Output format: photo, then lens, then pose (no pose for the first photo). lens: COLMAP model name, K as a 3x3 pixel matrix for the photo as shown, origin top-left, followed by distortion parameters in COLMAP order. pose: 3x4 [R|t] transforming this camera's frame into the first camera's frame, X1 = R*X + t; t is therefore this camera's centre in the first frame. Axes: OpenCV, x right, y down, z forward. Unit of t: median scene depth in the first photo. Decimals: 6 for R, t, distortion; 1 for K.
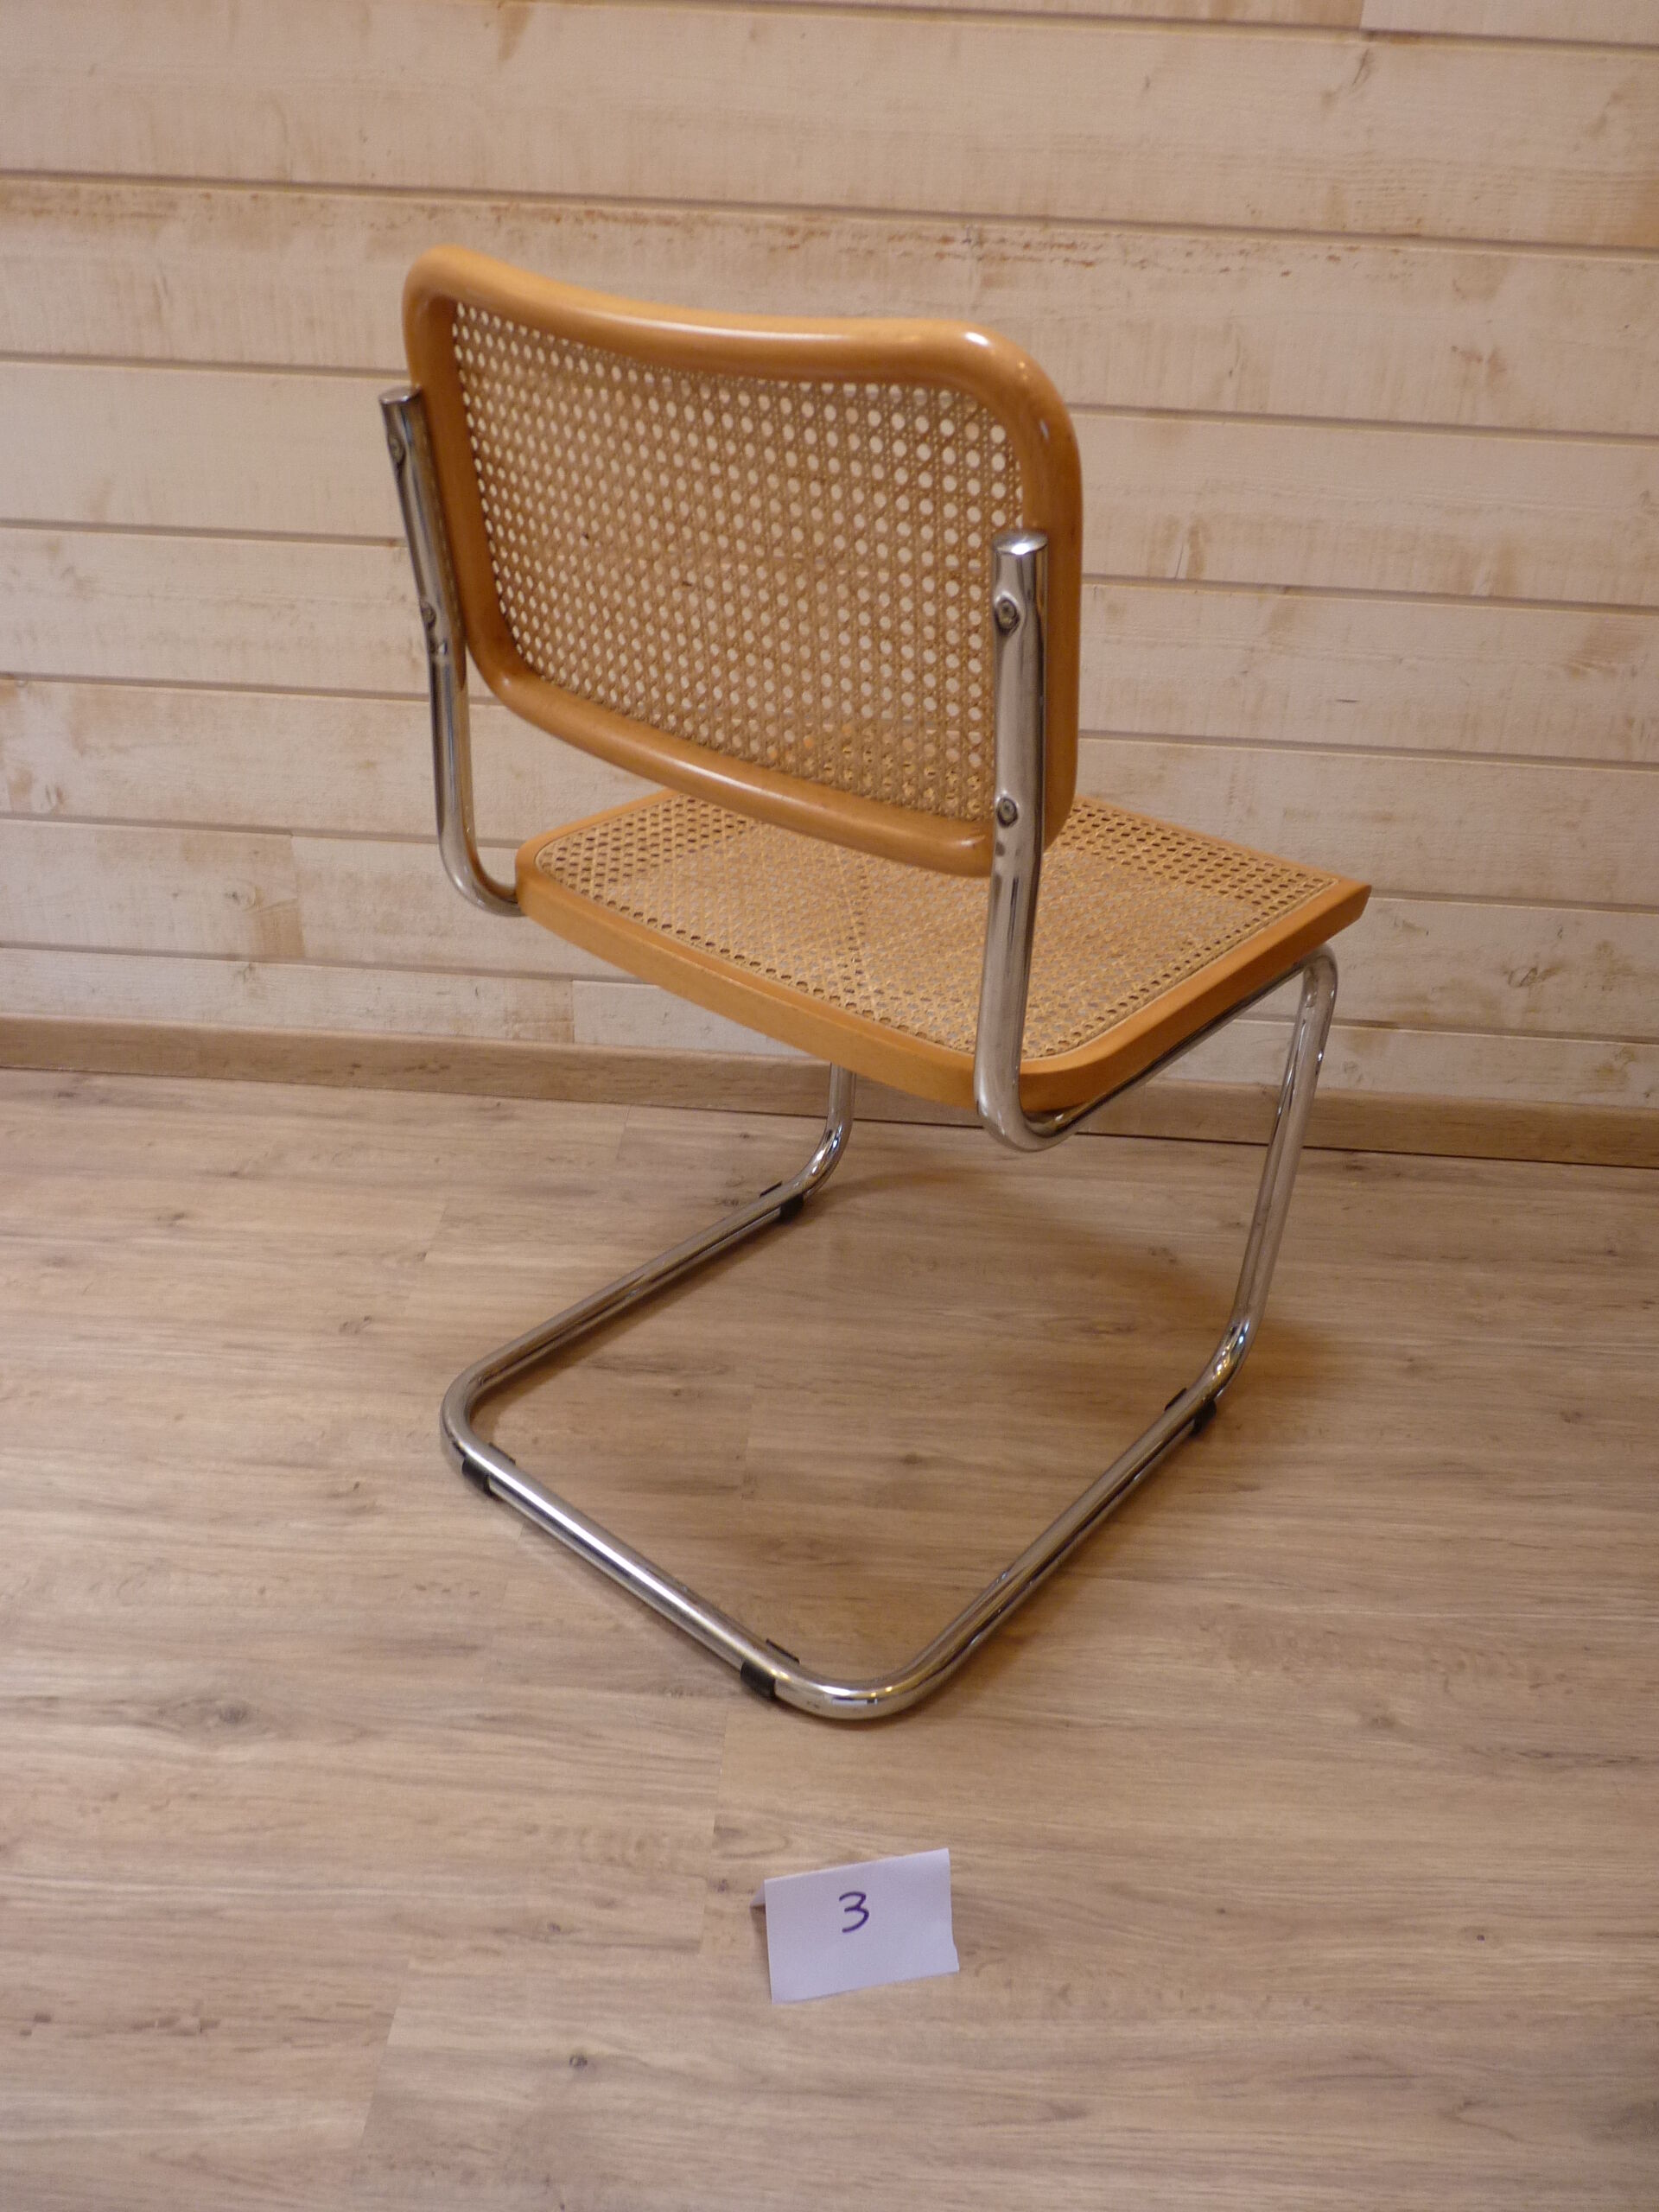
lens RADIAL K [[1777.3, 0, 818.3], [0, 1777.3, 1087.7], [0, 0, 1]] dist [-0.022379, 0.008381]
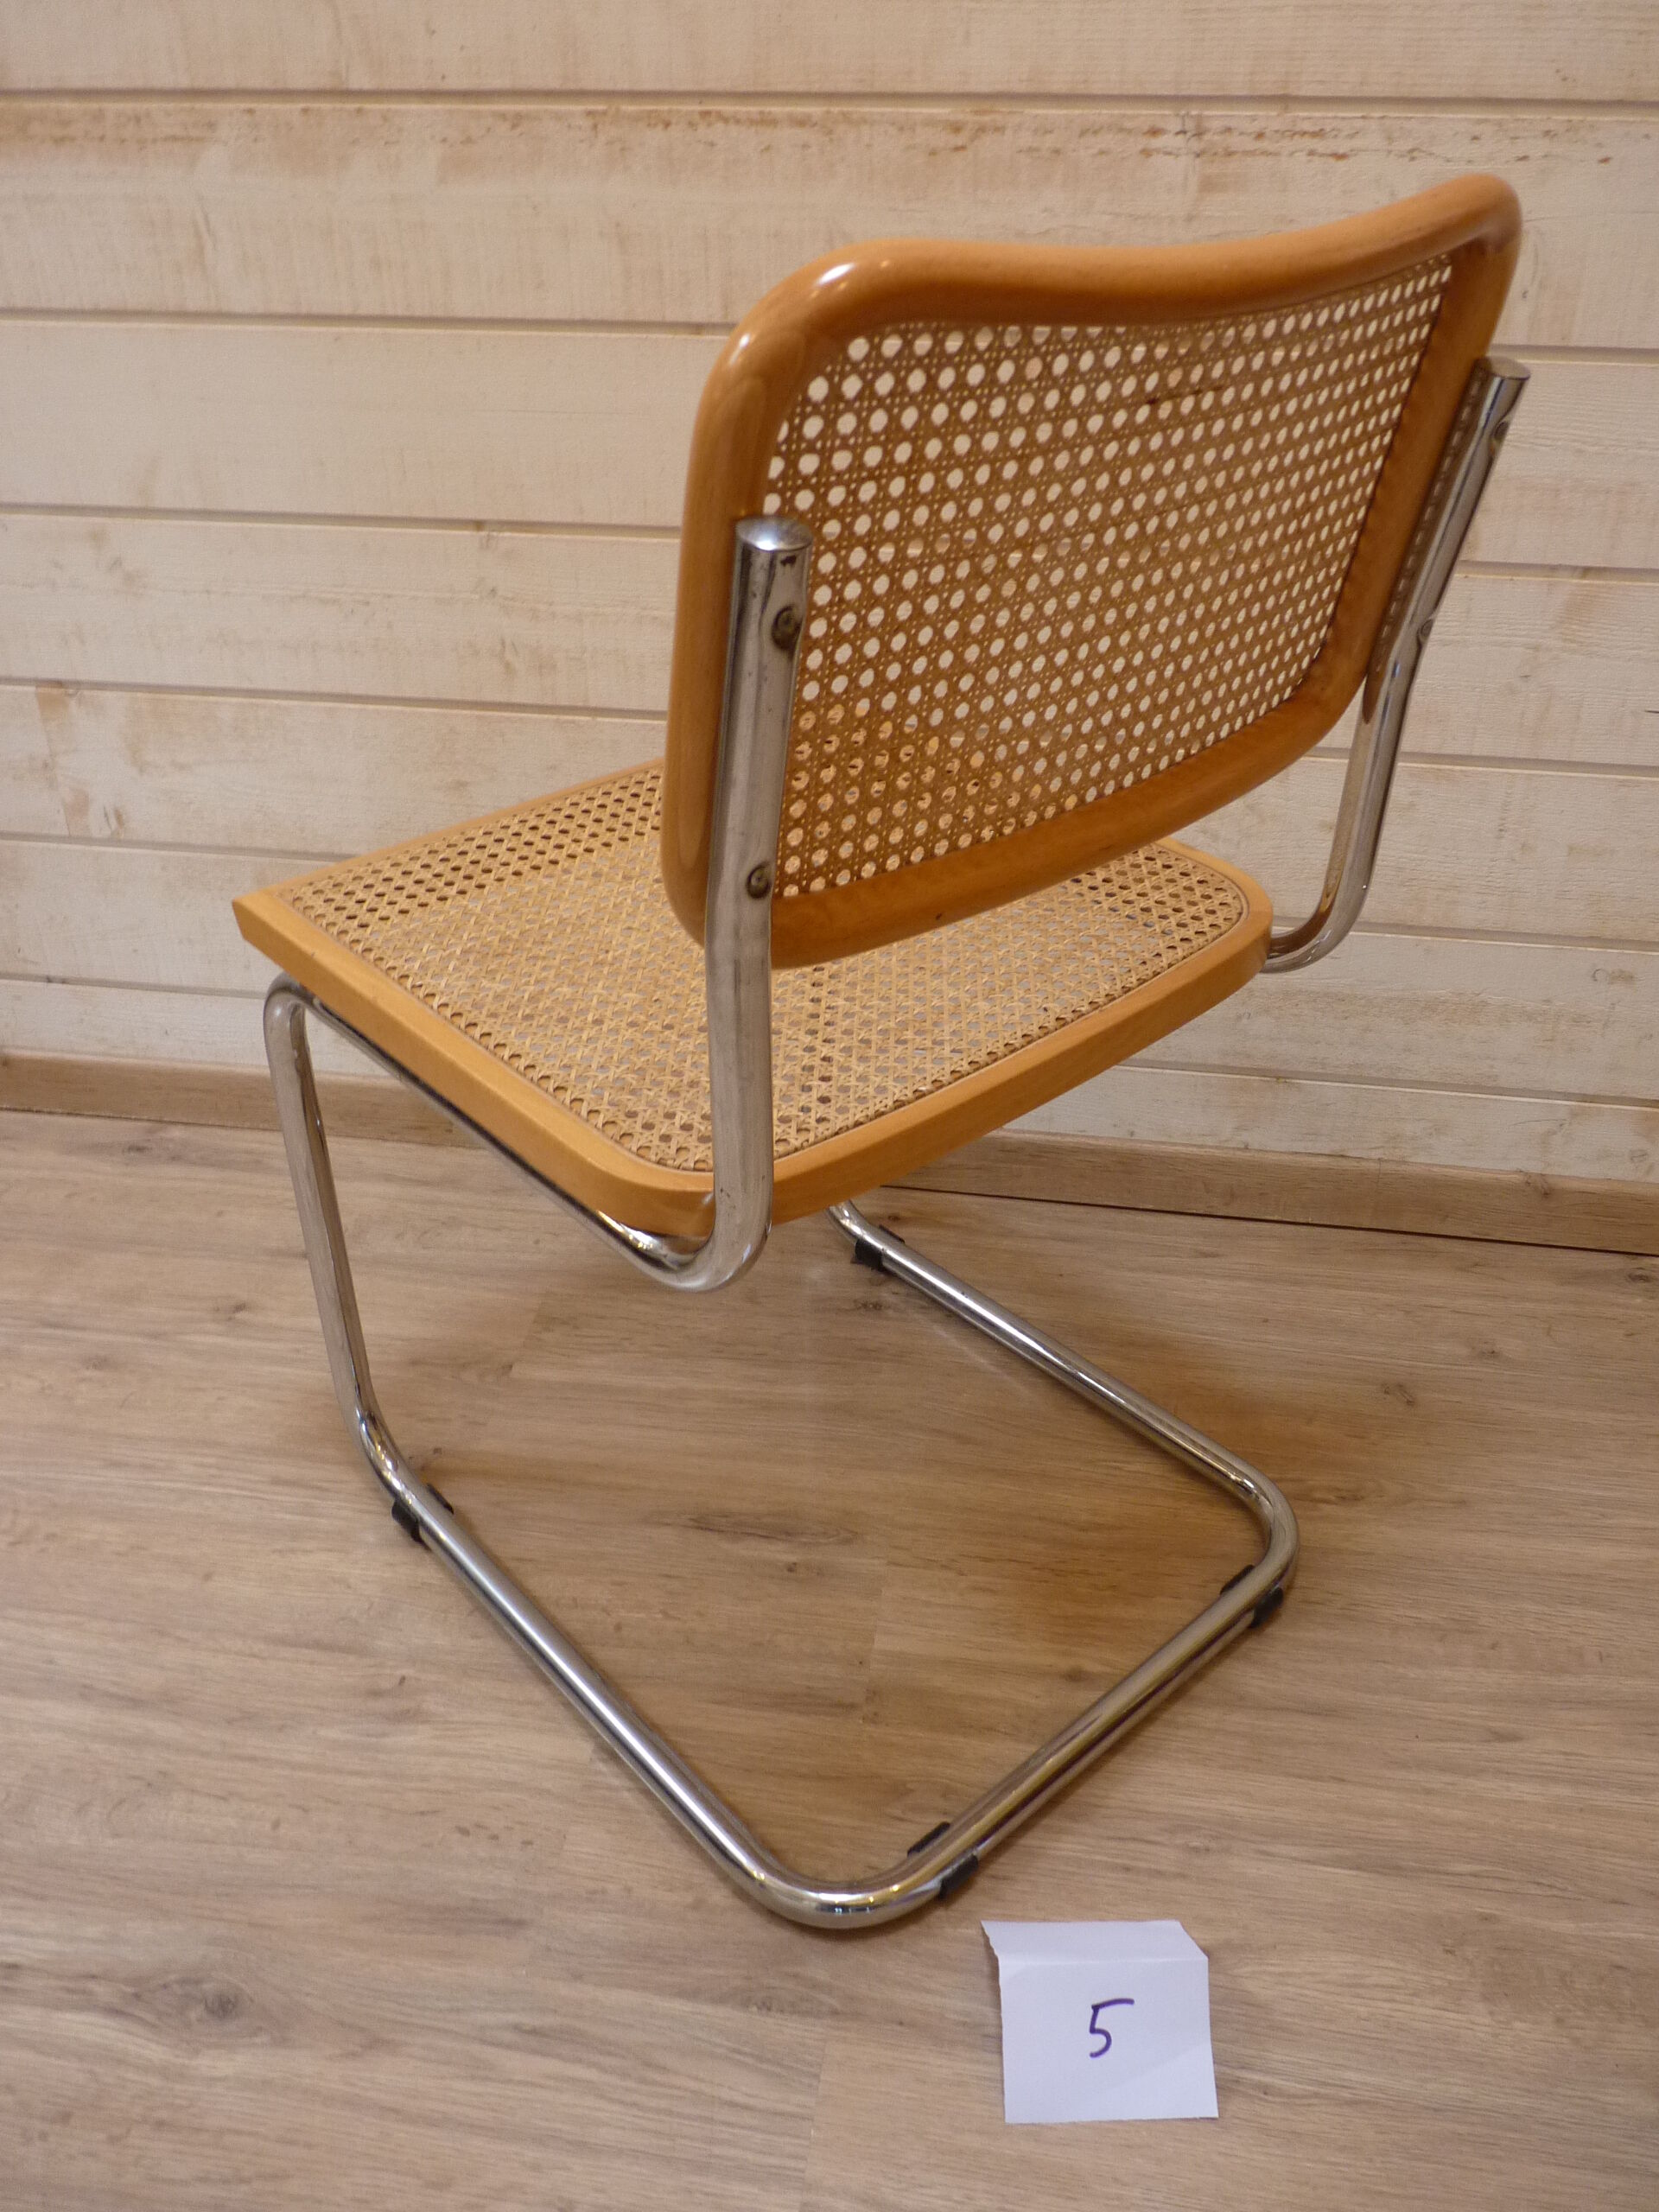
lens RADIAL K [[1777.3, 0, 818.7], [0, 1777.3, 1088.1], [0, 0, 1]] dist [-0.022379, 0.008381]
pose [[0.993602, 0.020472, -0.111069, 0.020056], [-0.016423, 0.999171, 0.037243, -0.083549], [0.111740, -0.035181, 0.993115, 0.193338]]
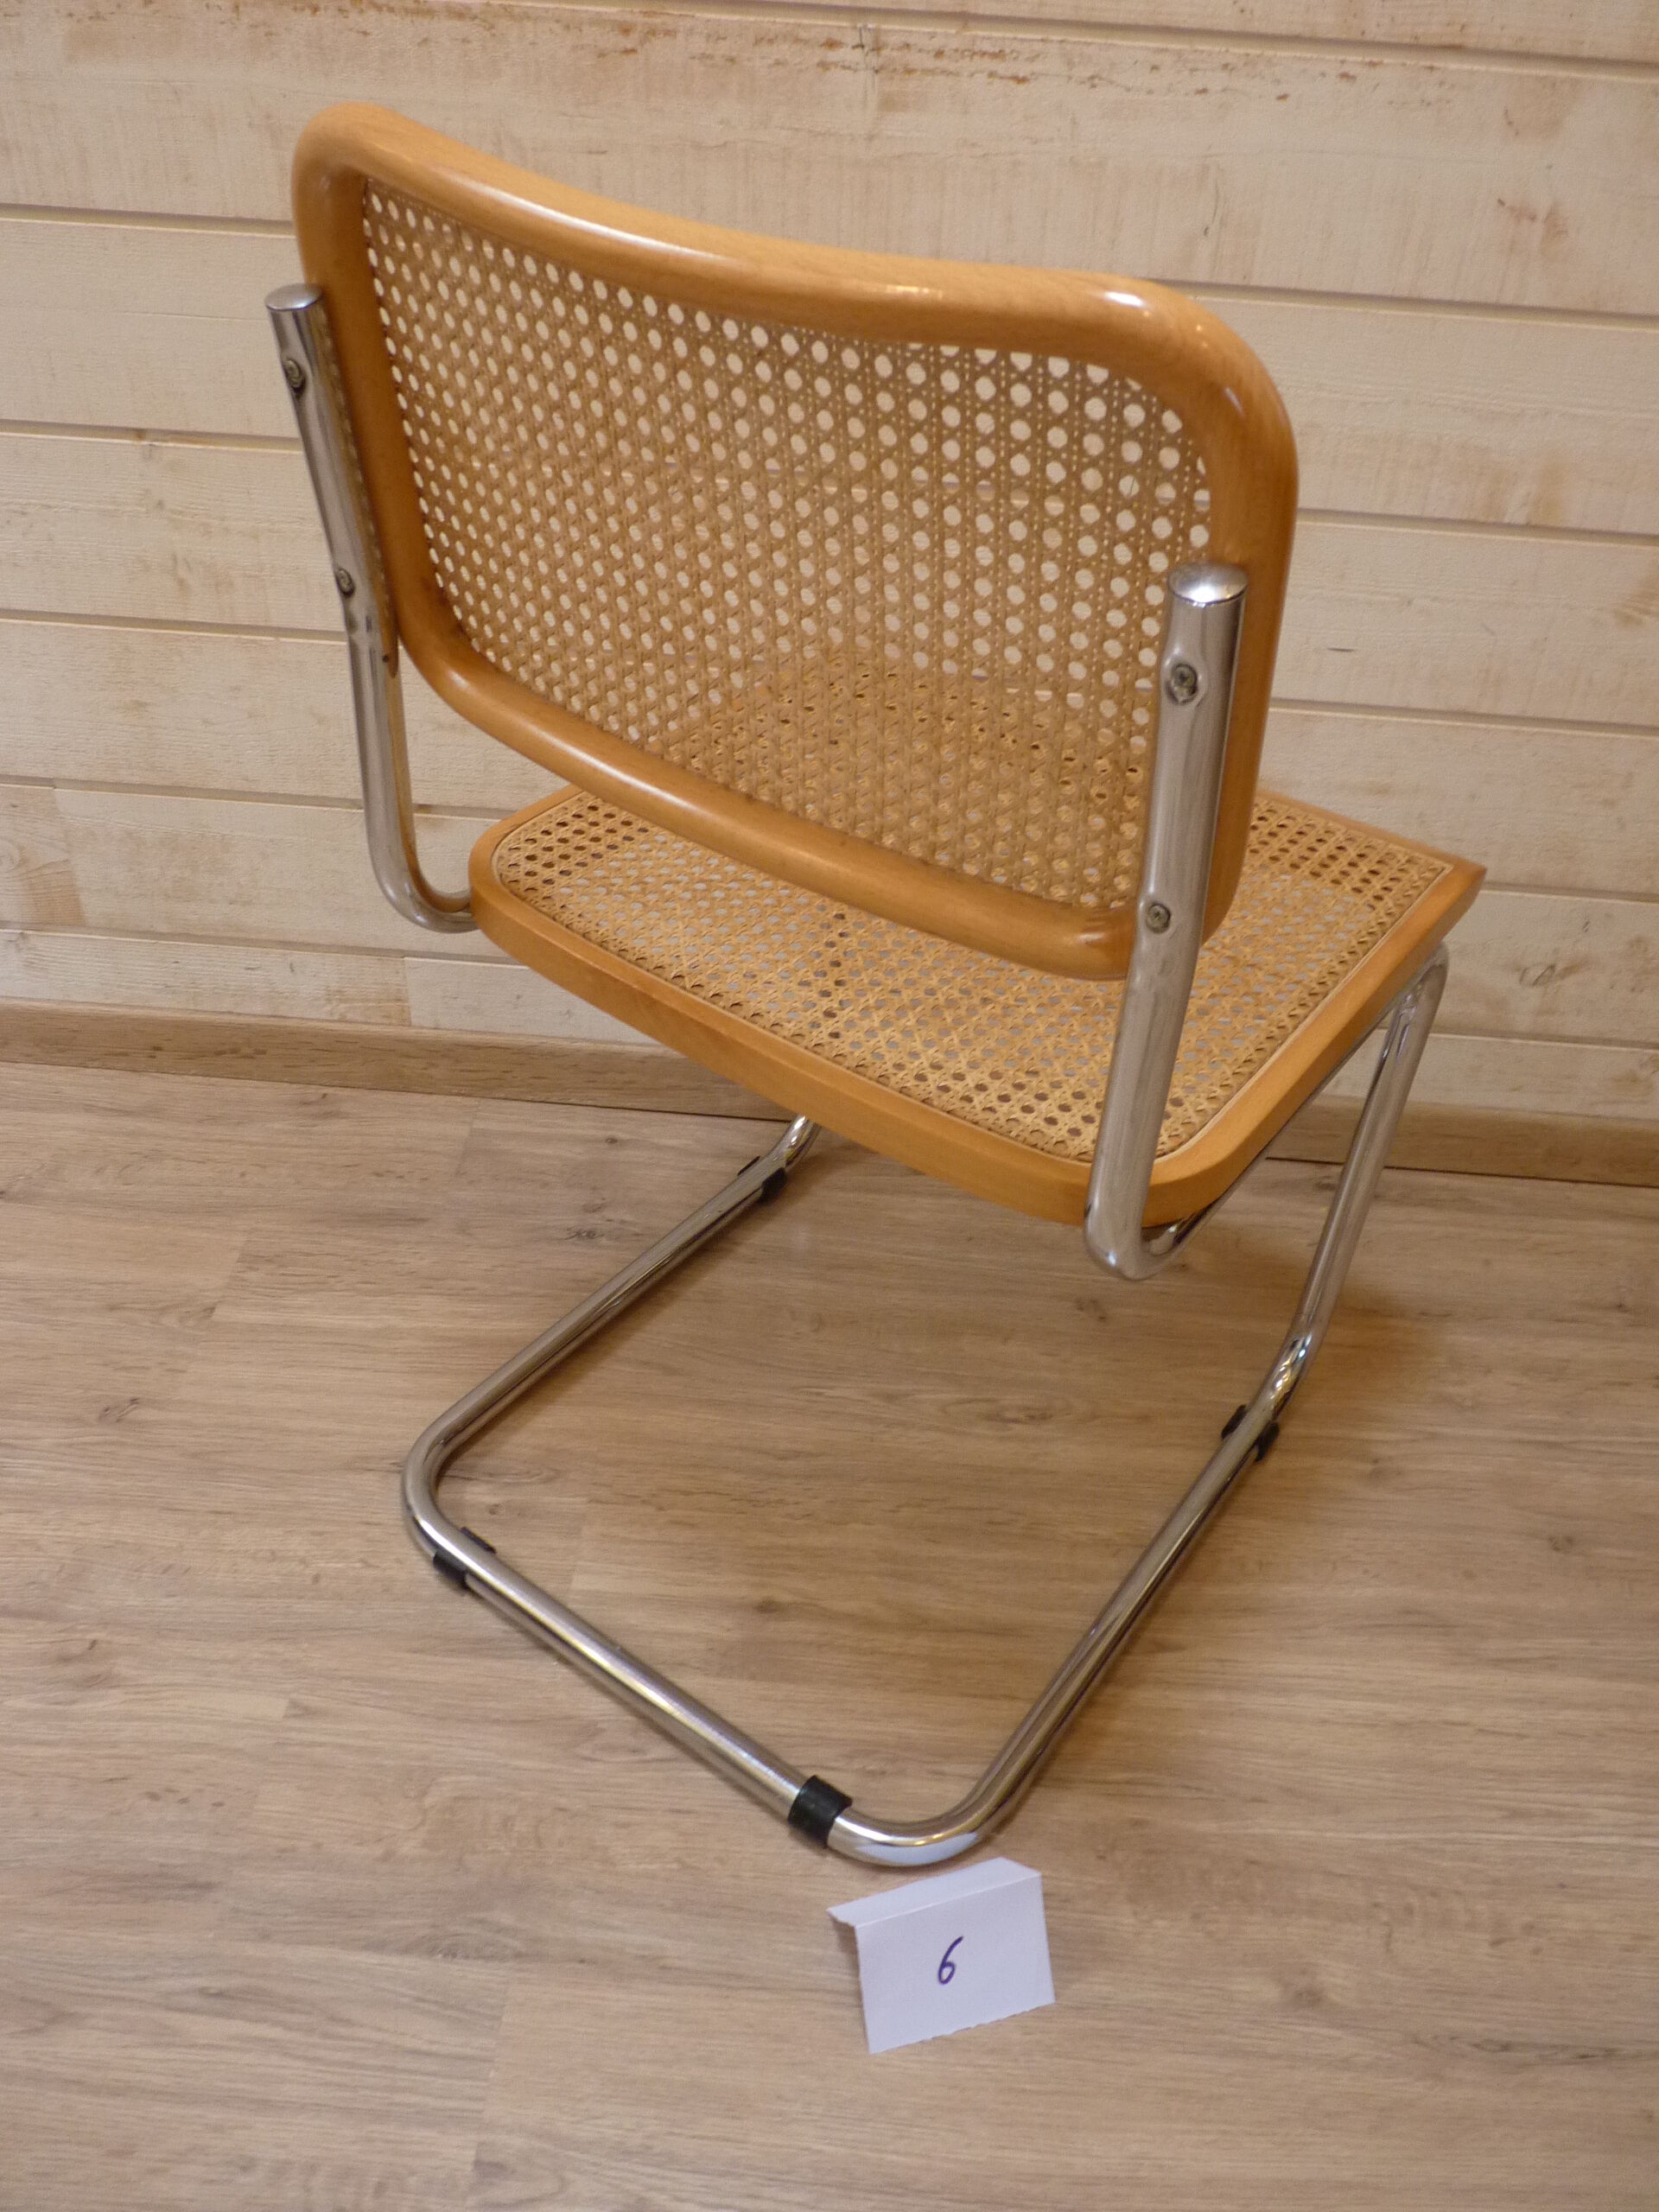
lens RADIAL K [[1777.3, 0, 817.4], [0, 1777.3, 1089.7], [0, 0, 1]] dist [-0.022379, 0.008381]
pose [[0.999926, 0.012106, 0.000673, 0.071315], [-0.012092, 0.991551, 0.129154, -0.136712], [0.000896, -0.129152, 0.991624, 0.201115]]
